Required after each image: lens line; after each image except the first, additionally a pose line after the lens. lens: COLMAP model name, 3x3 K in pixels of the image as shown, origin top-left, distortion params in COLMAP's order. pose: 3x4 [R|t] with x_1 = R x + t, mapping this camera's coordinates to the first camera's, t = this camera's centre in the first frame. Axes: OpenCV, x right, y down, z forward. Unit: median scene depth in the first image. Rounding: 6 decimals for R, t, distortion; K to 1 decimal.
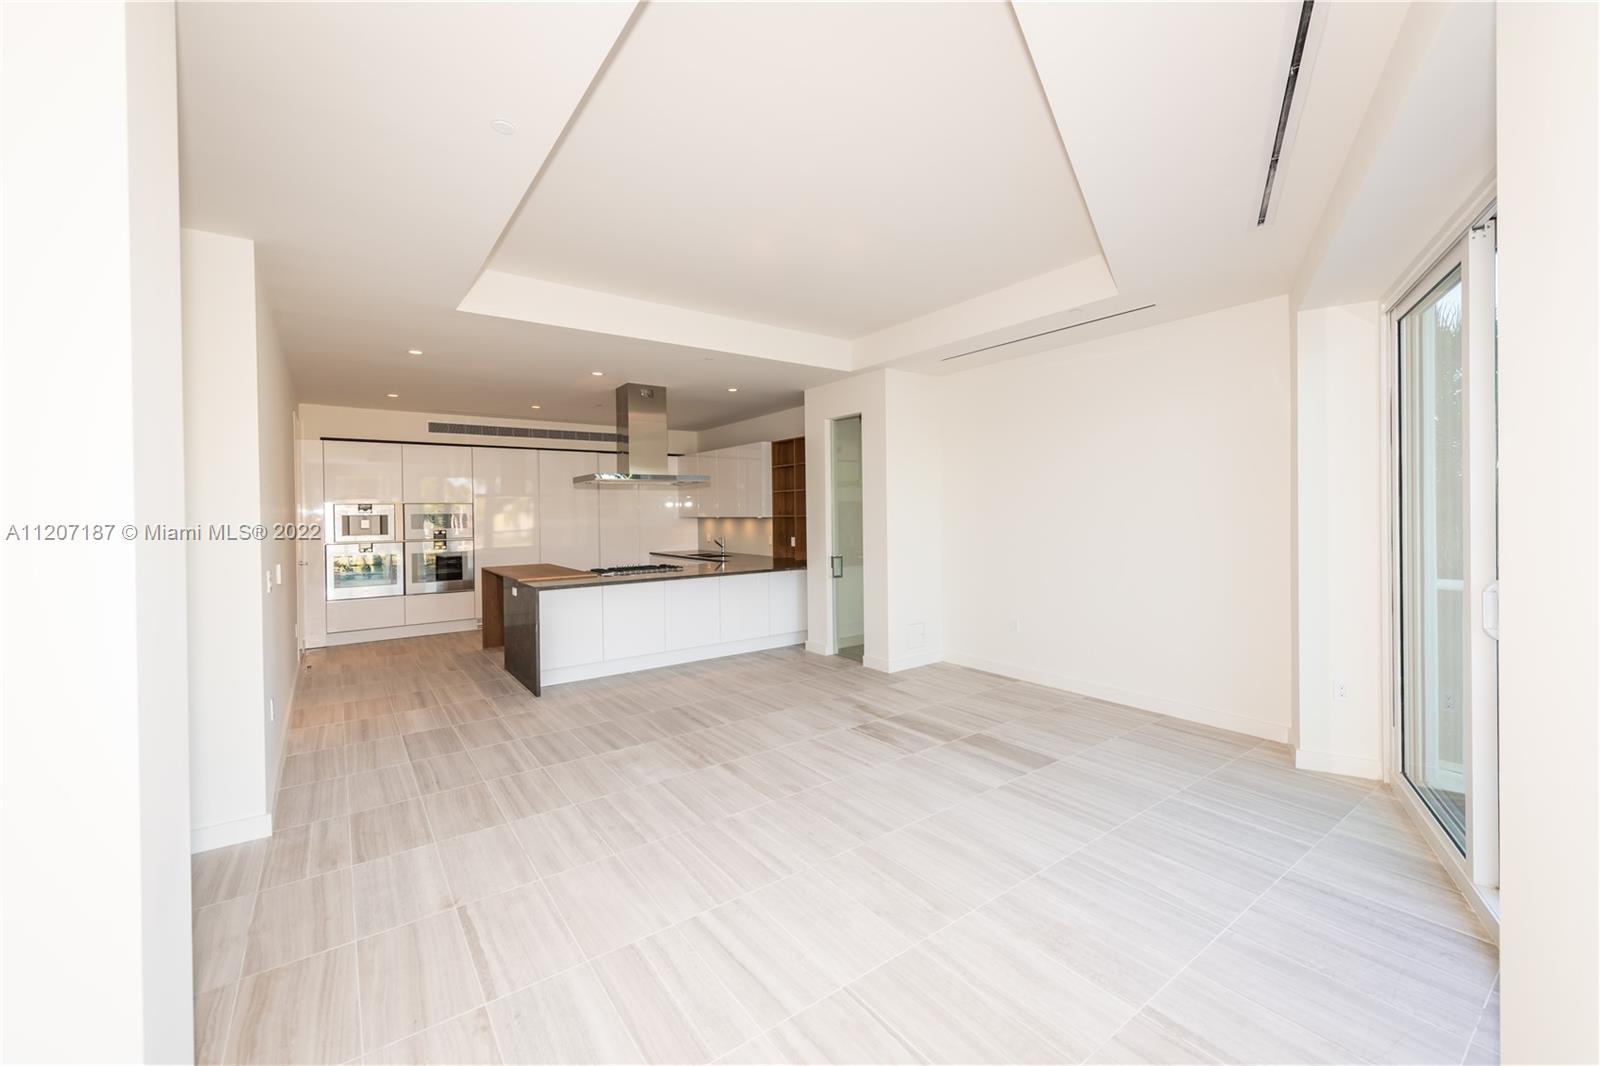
lens RADIAL K [[646.3, 0, 807.8], [0, 646.3, 516.6], [0, 0, 1]] dist [0.011761, -0.005624]
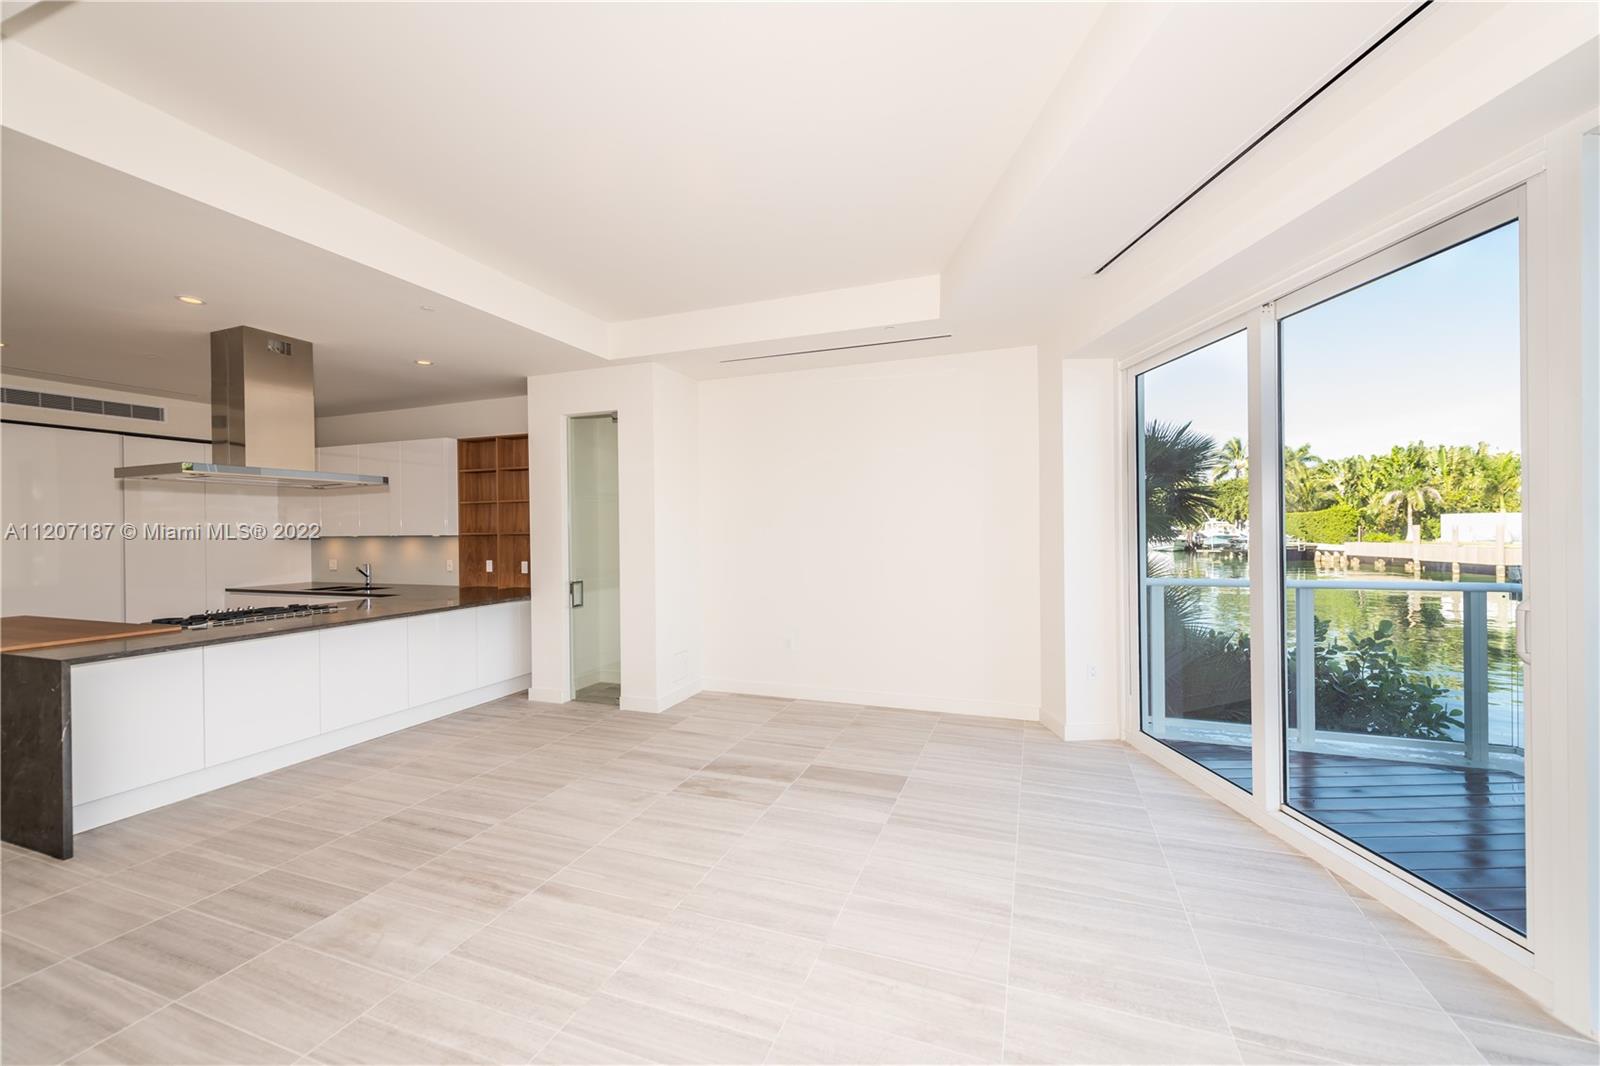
lens RADIAL K [[625.8, 0, 800.0], [0, 625.8, 533.0], [0, 0, 1]] dist [0.010917, -0.004194]
pose [[0.832748, -0.001041, 0.553652, -0.221705], [0.004913, 0.999973, -0.005510, 0.007139], [-0.553631, 0.007308, 0.832730, 0.235586]]
